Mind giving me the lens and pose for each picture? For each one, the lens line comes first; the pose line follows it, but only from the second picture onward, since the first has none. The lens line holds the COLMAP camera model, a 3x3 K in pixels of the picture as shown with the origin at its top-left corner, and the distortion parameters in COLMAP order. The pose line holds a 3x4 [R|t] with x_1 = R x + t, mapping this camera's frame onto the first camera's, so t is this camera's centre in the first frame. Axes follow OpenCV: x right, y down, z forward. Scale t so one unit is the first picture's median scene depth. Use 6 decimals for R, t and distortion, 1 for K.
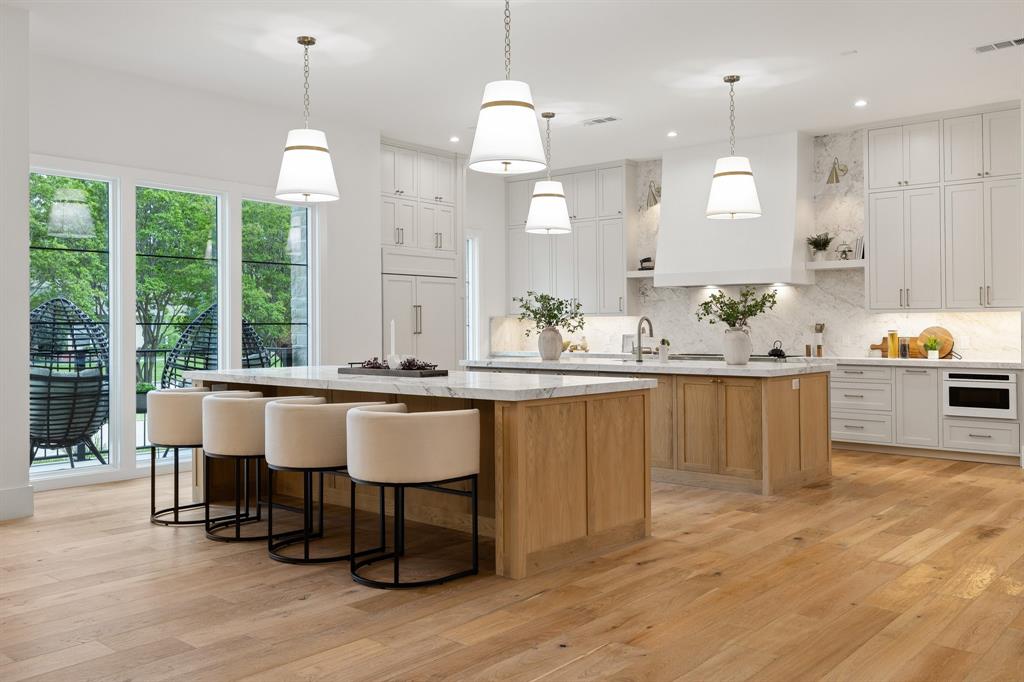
lens RADIAL K [[864.2, 0, 513.6], [0, 864.2, 336.8], [0, 0, 1]] dist [-0.004656, 0.000270]
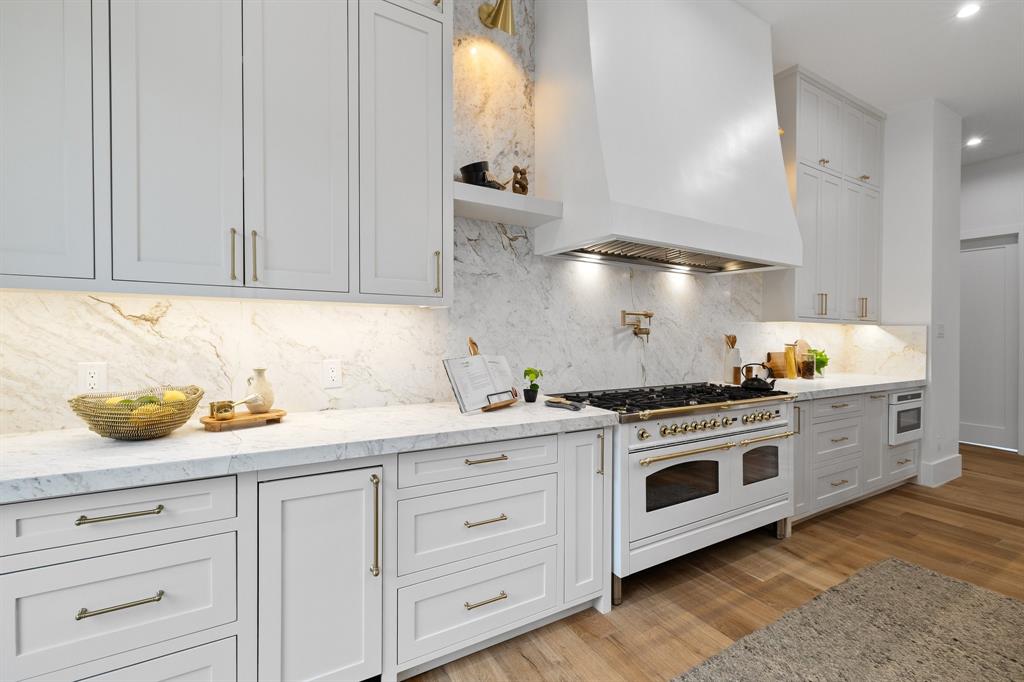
lens RADIAL K [[442.2, 0, 513.5], [0, 442.2, 338.2], [0, 0, 1]] dist [0.011699, -0.000821]
pose [[0.333670, -0.002569, 0.942686, -0.032016], [-0.003930, 0.999984, 0.004116, -0.012042], [-0.942682, -0.005078, 0.333655, 0.948371]]
